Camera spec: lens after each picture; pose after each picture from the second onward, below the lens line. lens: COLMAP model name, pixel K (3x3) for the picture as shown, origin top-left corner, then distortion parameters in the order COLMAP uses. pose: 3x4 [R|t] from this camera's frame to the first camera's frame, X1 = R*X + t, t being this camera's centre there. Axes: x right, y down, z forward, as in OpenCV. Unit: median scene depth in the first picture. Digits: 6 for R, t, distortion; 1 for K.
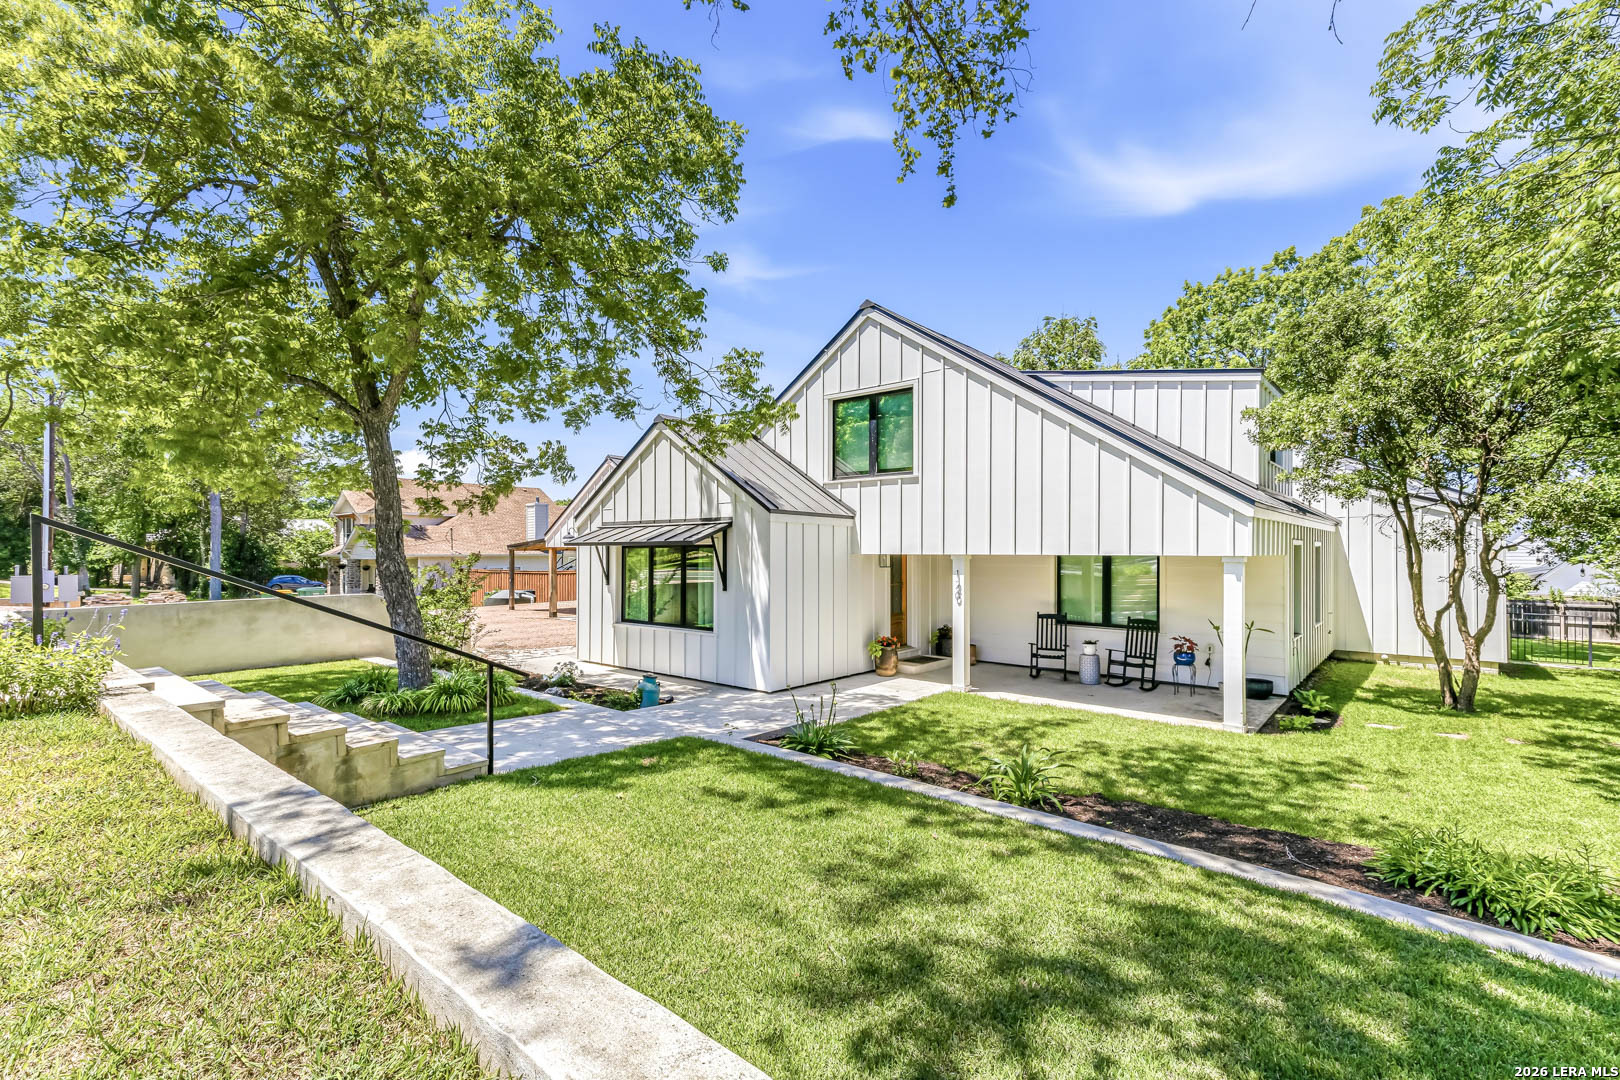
lens RADIAL K [[733.5, 0, 800.8], [0, 733.5, 545.9], [0, 0, 1]] dist [0.020824, 0.000615]
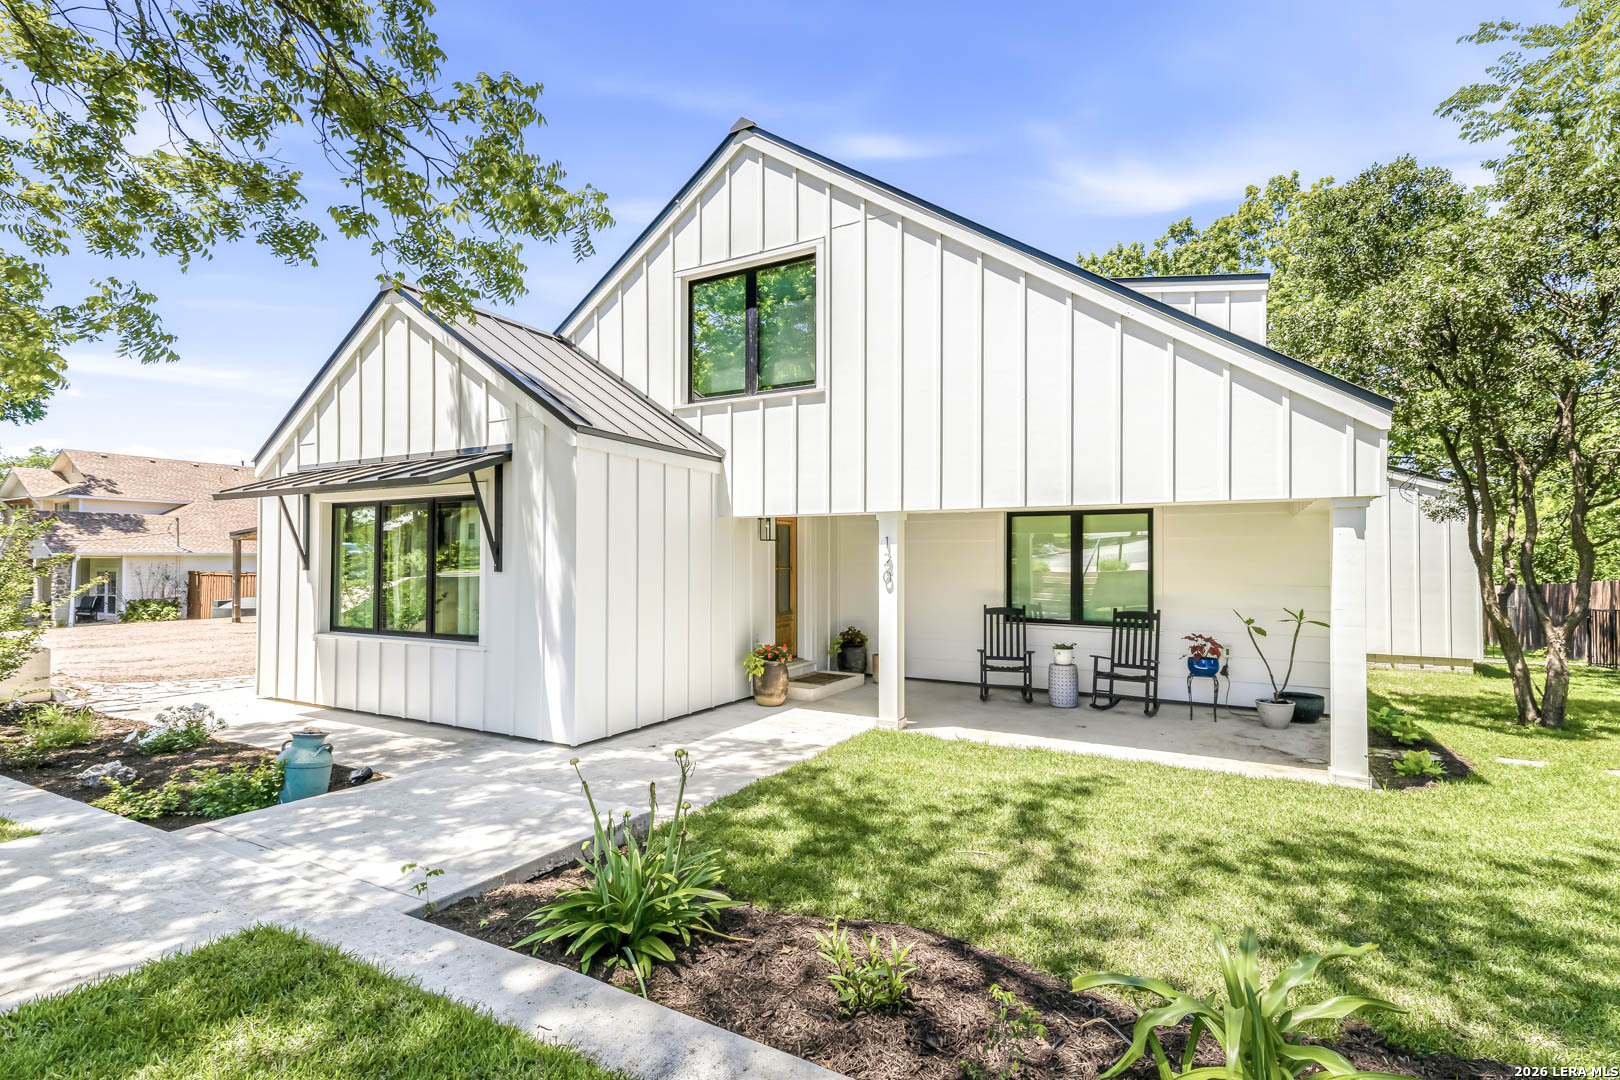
lens RADIAL K [[762.2, 0, 812.0], [0, 762.2, 542.8], [0, 0, 1]] dist [0.025437, -0.000460]
pose [[0.980271, 0.004213, 0.197612, 0.019394], [-0.001556, 0.999906, -0.013602, 0.044110], [-0.197650, 0.013026, 0.980186, 0.344589]]
